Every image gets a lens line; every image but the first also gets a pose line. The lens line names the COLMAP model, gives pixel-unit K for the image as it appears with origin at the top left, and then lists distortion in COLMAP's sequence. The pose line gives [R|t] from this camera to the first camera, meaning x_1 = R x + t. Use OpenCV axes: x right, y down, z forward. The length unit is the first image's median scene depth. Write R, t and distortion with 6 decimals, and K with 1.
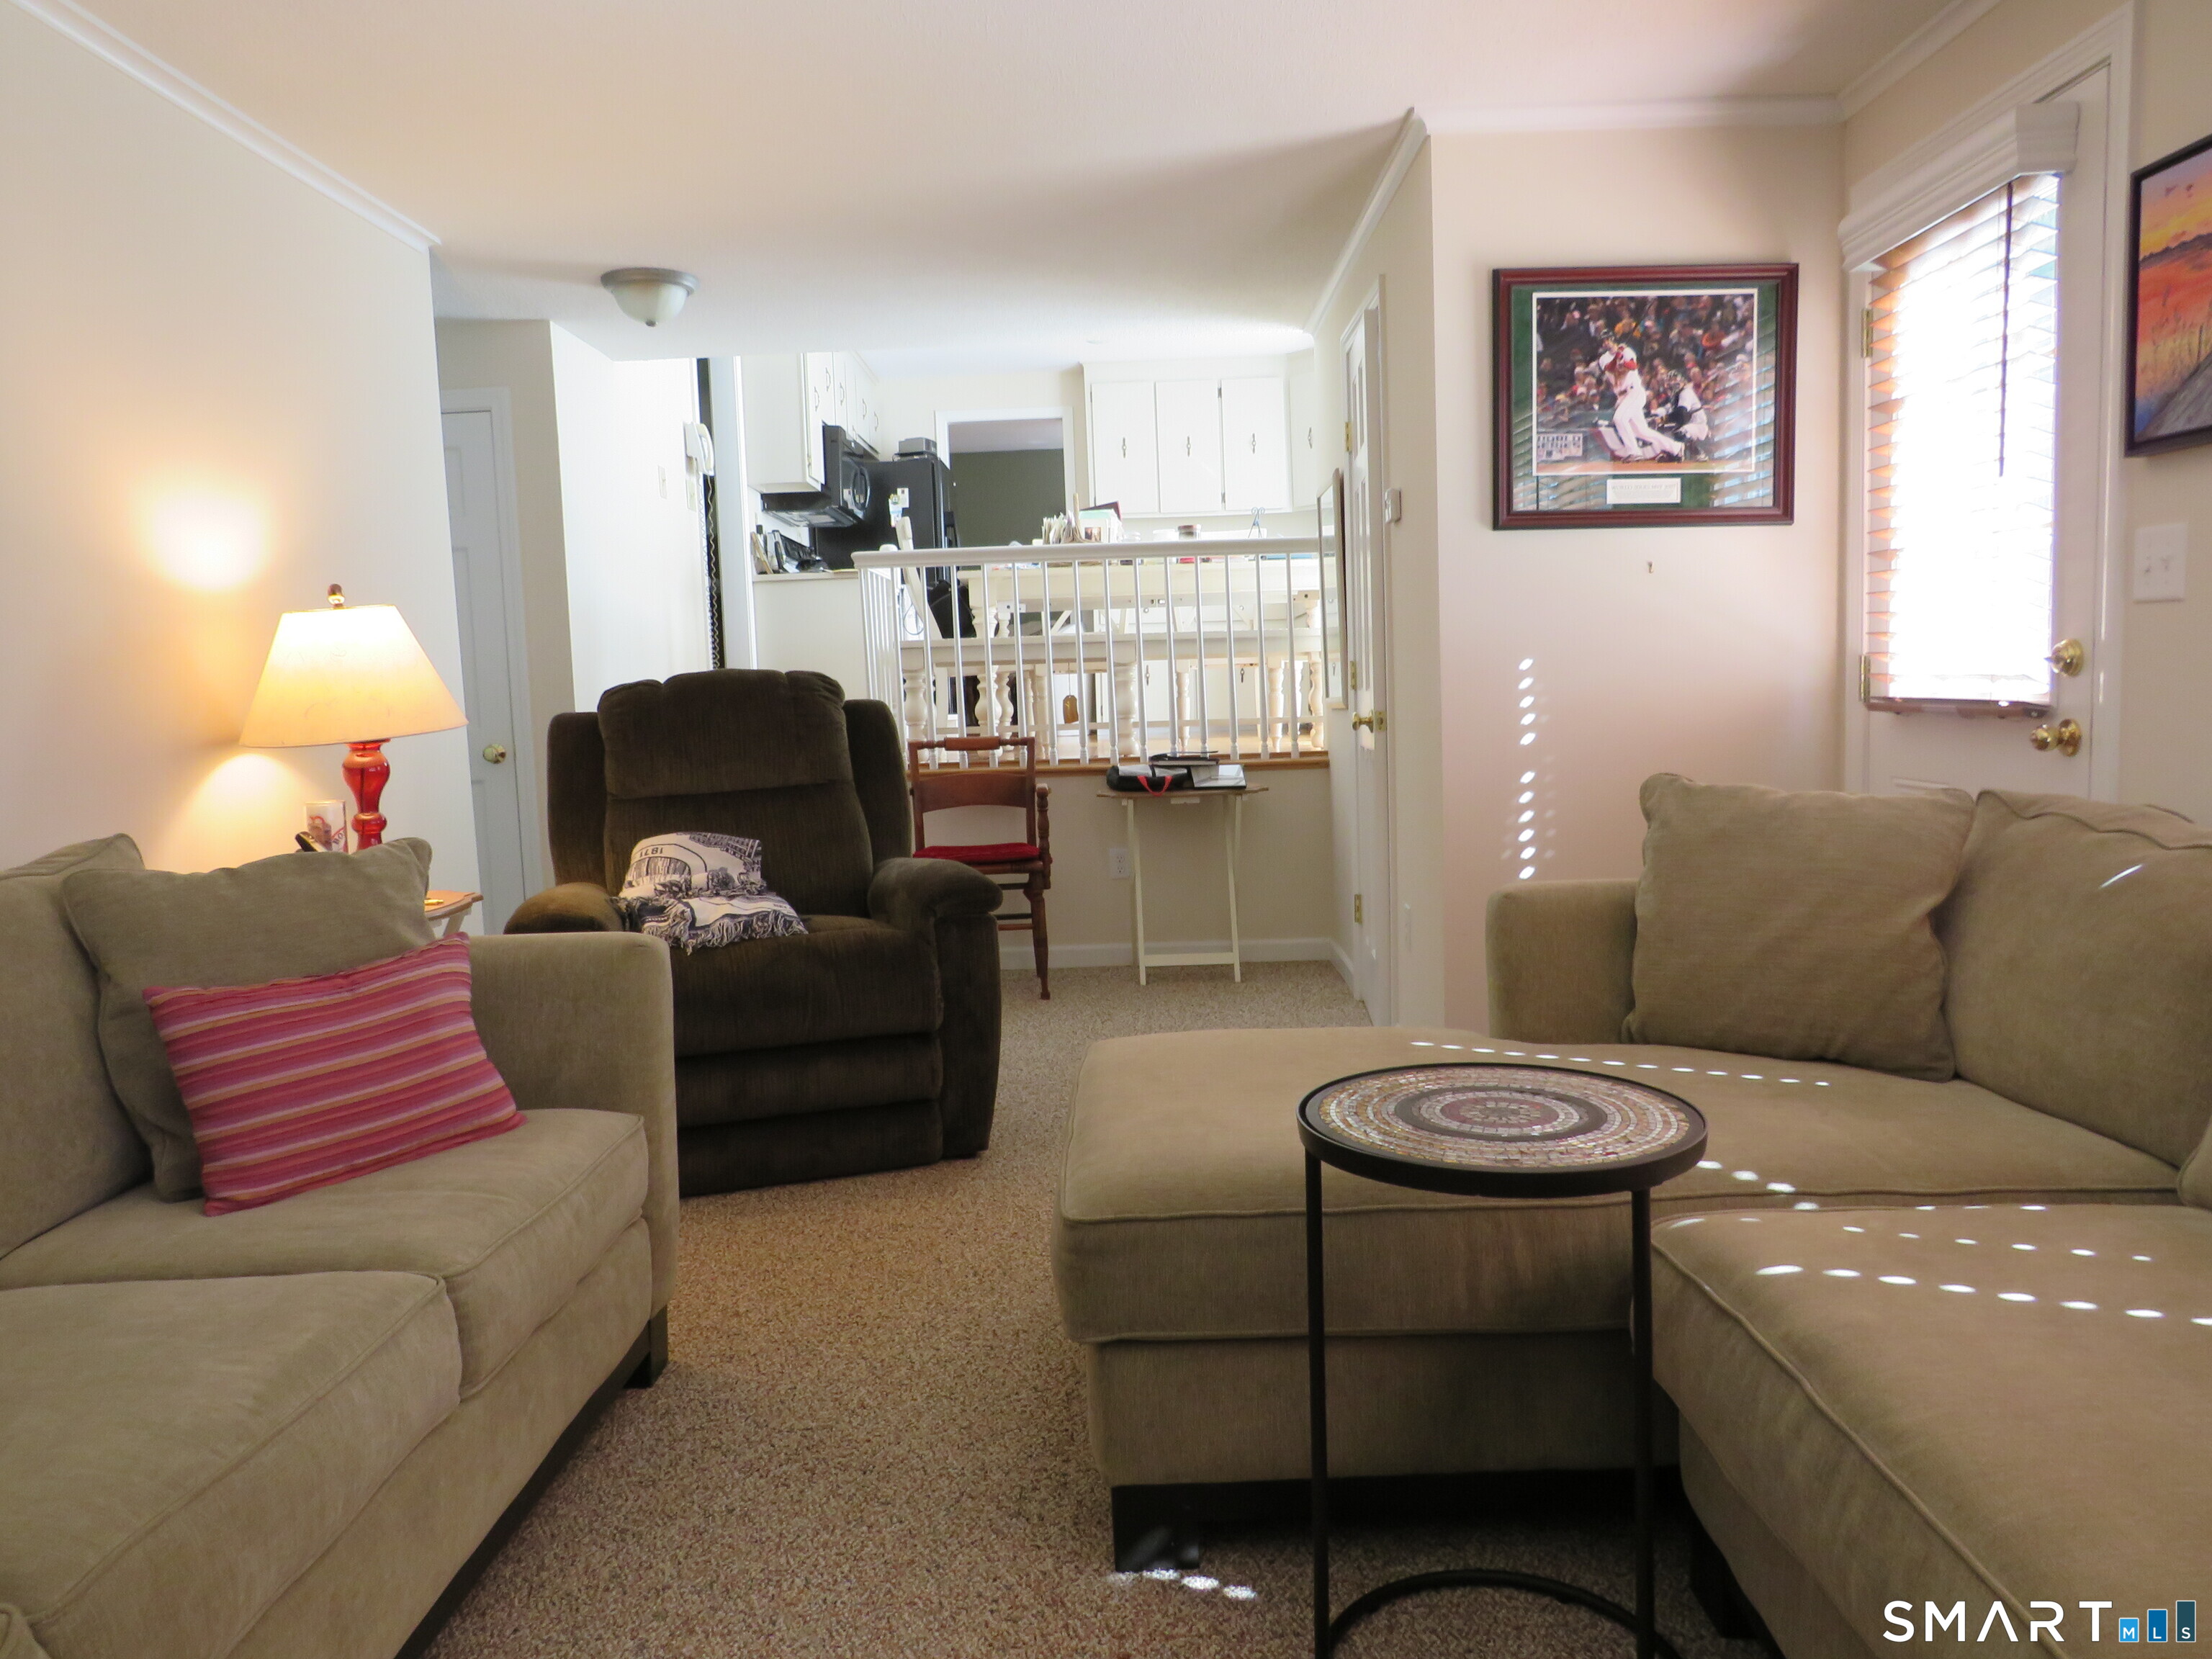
lens RADIAL K [[1553.8, 0, 1106.0], [0, 1553.8, 829.5], [0, 0, 1]] dist [0.001090, 0.000761]
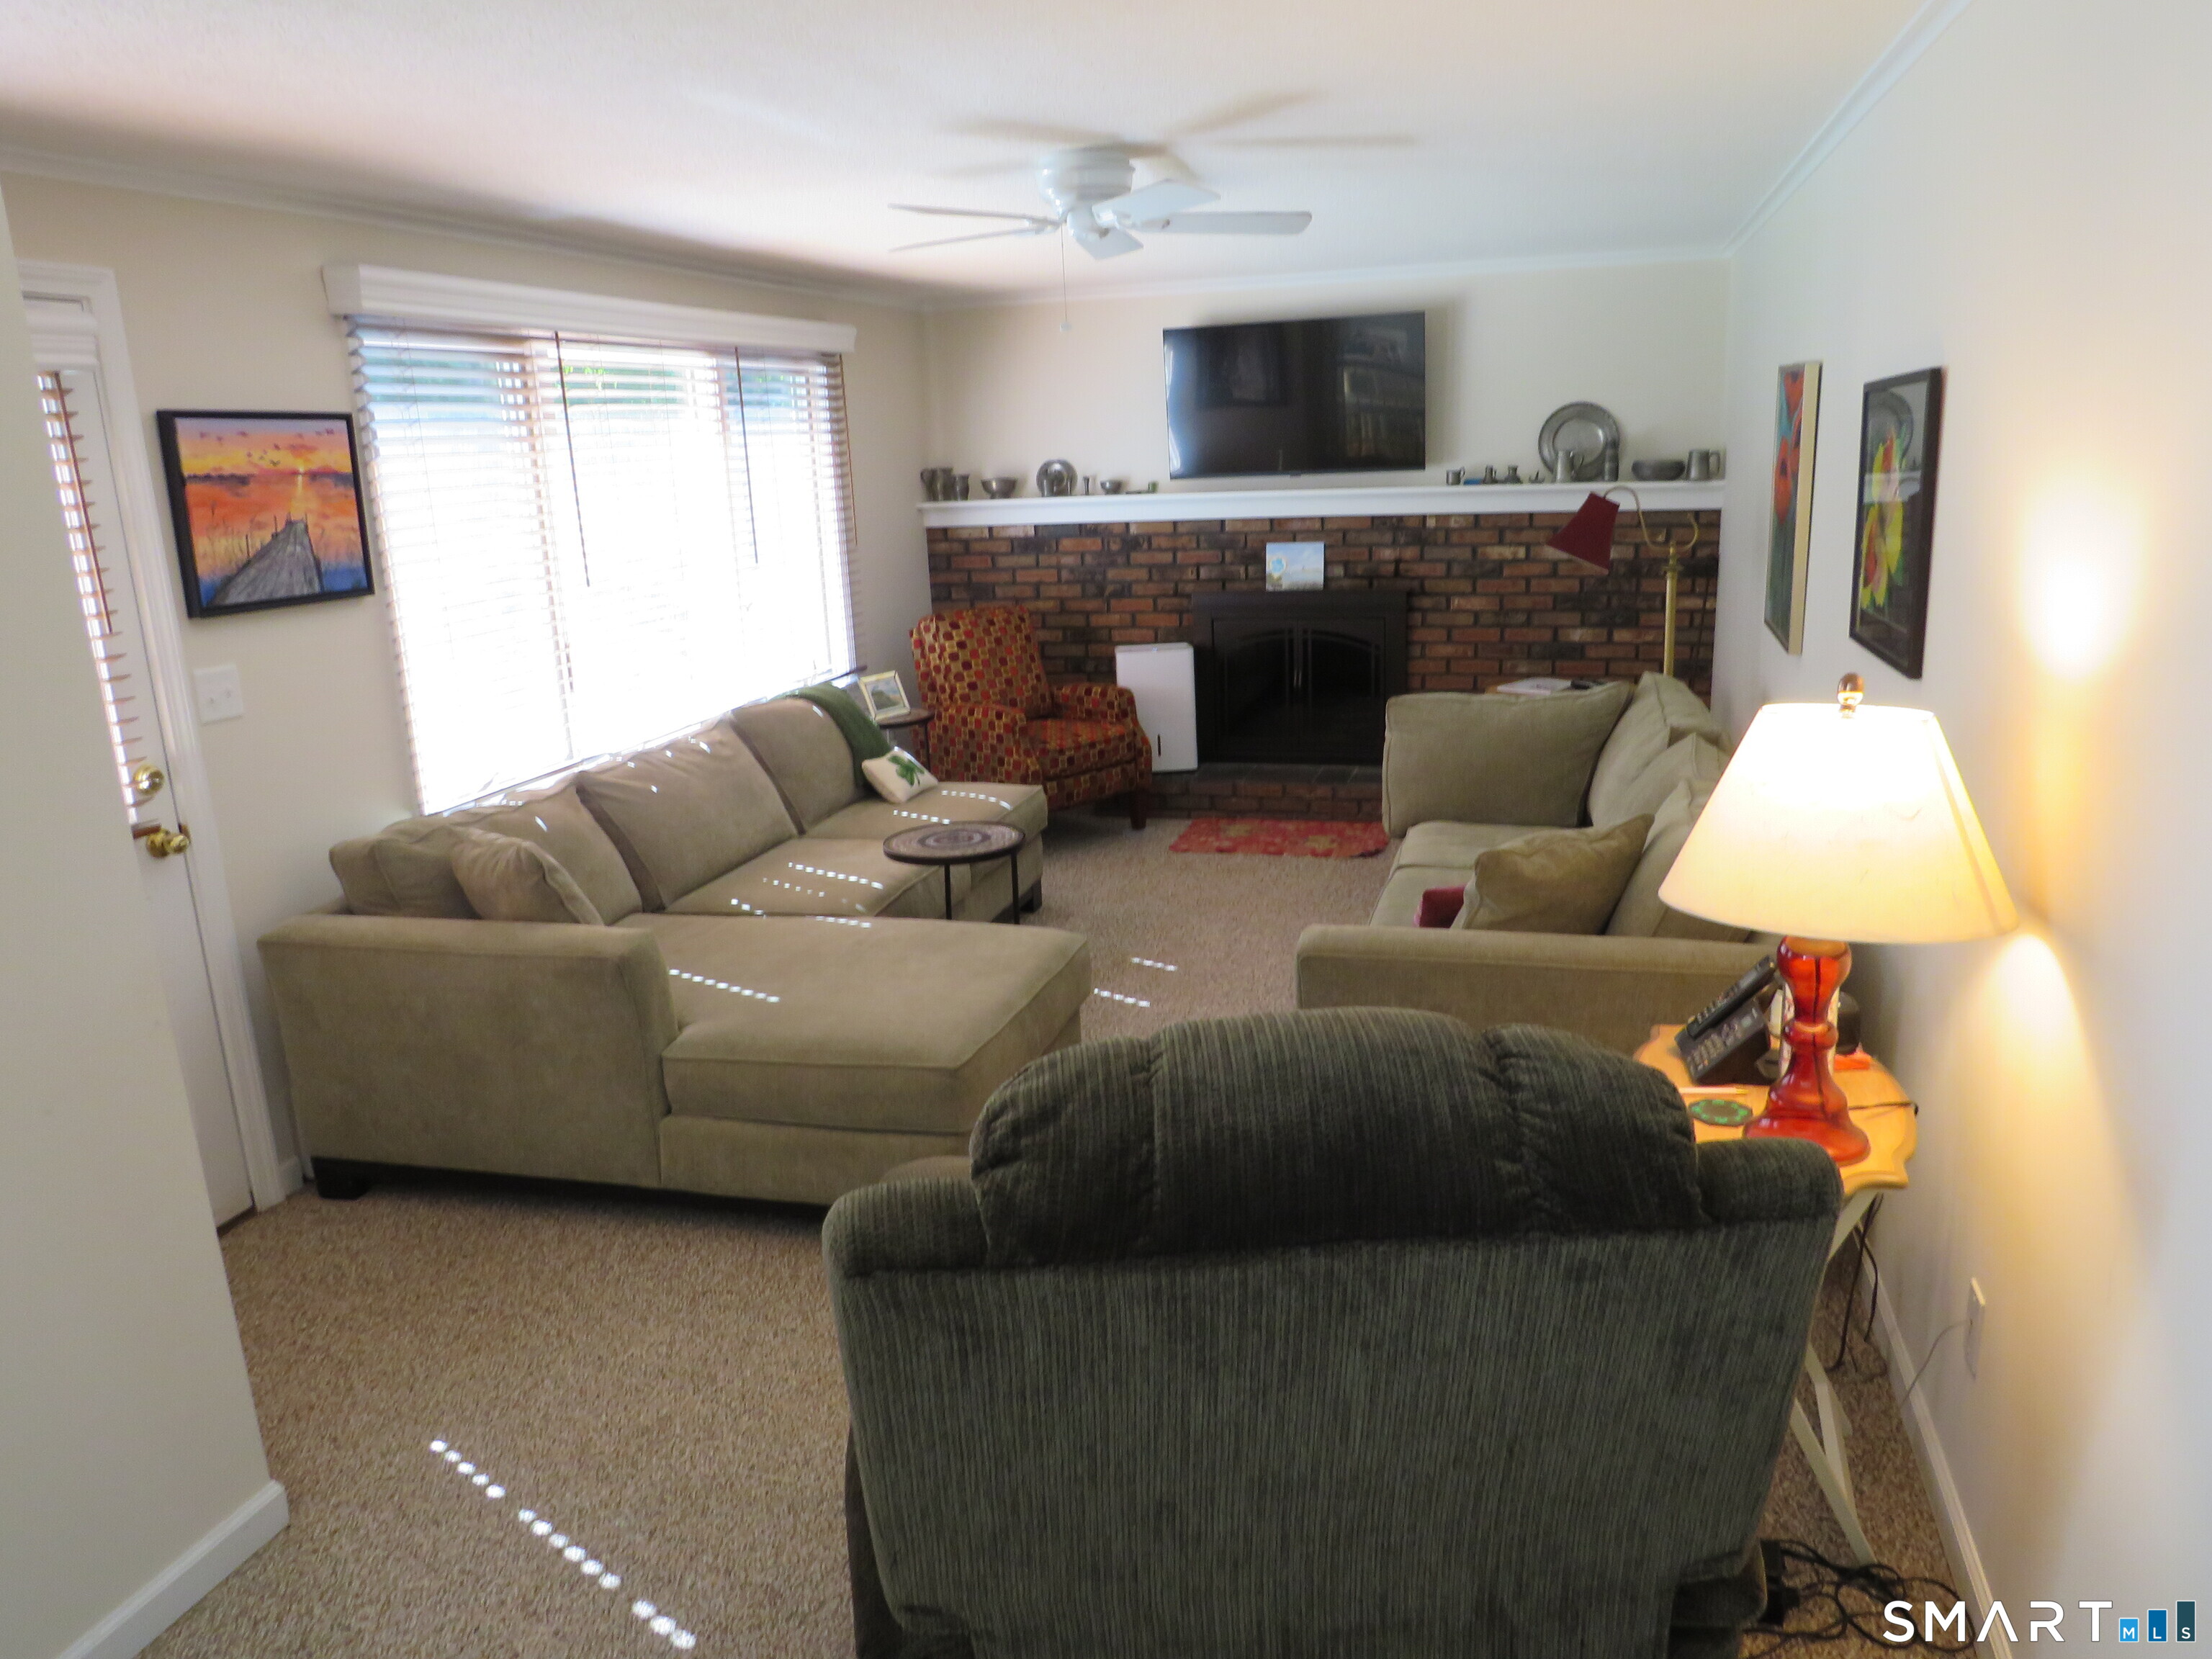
lens RADIAL K [[1553.8, 0, 1106.0], [0, 1553.8, 829.5], [0, 0, 1]] dist [0.001090, 0.000761]
pose [[-0.959922, 0.008823, 0.280128, -0.500667], [0.101992, 0.941969, 0.319830, -0.437266], [-0.261050, 0.335583, -0.905117, 2.173029]]
